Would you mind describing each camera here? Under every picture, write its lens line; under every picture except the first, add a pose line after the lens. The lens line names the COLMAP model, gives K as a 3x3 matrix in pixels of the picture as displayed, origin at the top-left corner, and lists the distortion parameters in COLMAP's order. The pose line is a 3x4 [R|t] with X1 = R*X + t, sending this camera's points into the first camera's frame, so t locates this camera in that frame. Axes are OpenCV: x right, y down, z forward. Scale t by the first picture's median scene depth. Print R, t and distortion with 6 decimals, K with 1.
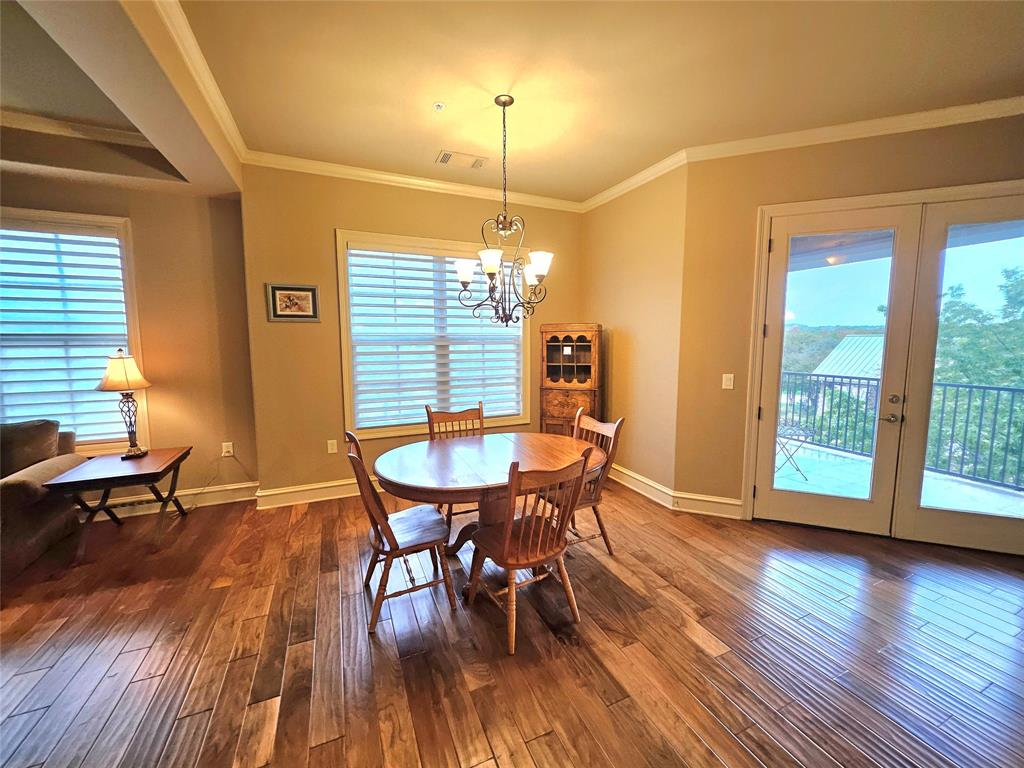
lens RADIAL K [[401.7, 0, 514.6], [0, 401.7, 382.6], [0, 0, 1]] dist [-0.004527, 0.000718]
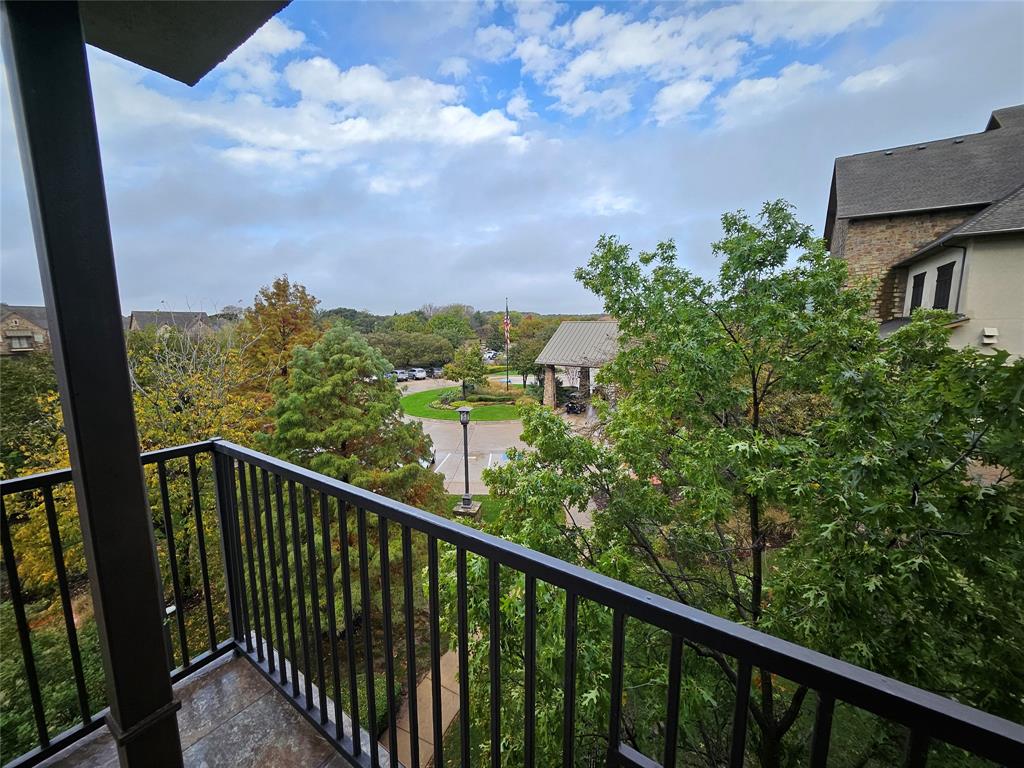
lens RADIAL K [[401.7, 0, 515.0], [0, 401.7, 384.6], [0, 0, 1]] dist [-0.004527, 0.000718]
pose [[0.845078, -0.074771, 0.529388, 0.540523], [0.053548, 0.997031, 0.055341, -0.063692], [-0.531954, -0.018420, 0.846573, 0.578875]]
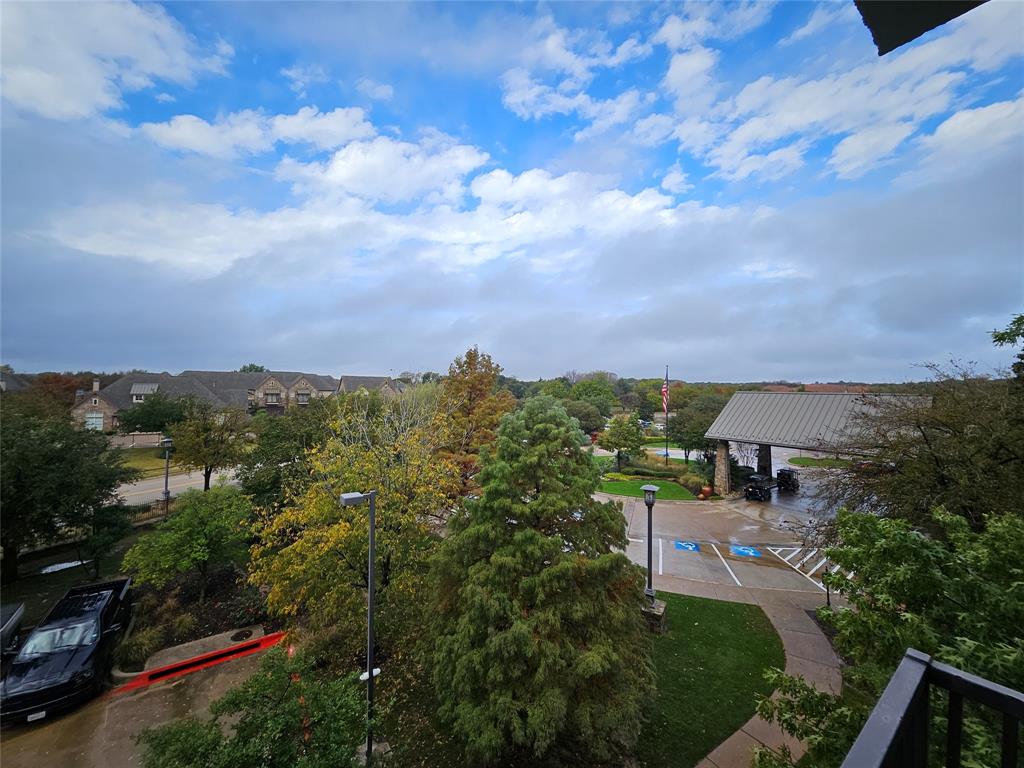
lens RADIAL K [[401.7, 0, 515.7], [0, 401.7, 383.3], [0, 0, 1]] dist [-0.004527, 0.000718]
pose [[0.975088, 0.027219, 0.220141, 0.386838], [-0.000405, 0.992659, -0.120943, -0.091900], [-0.221817, 0.117841, 0.967942, 0.757349]]
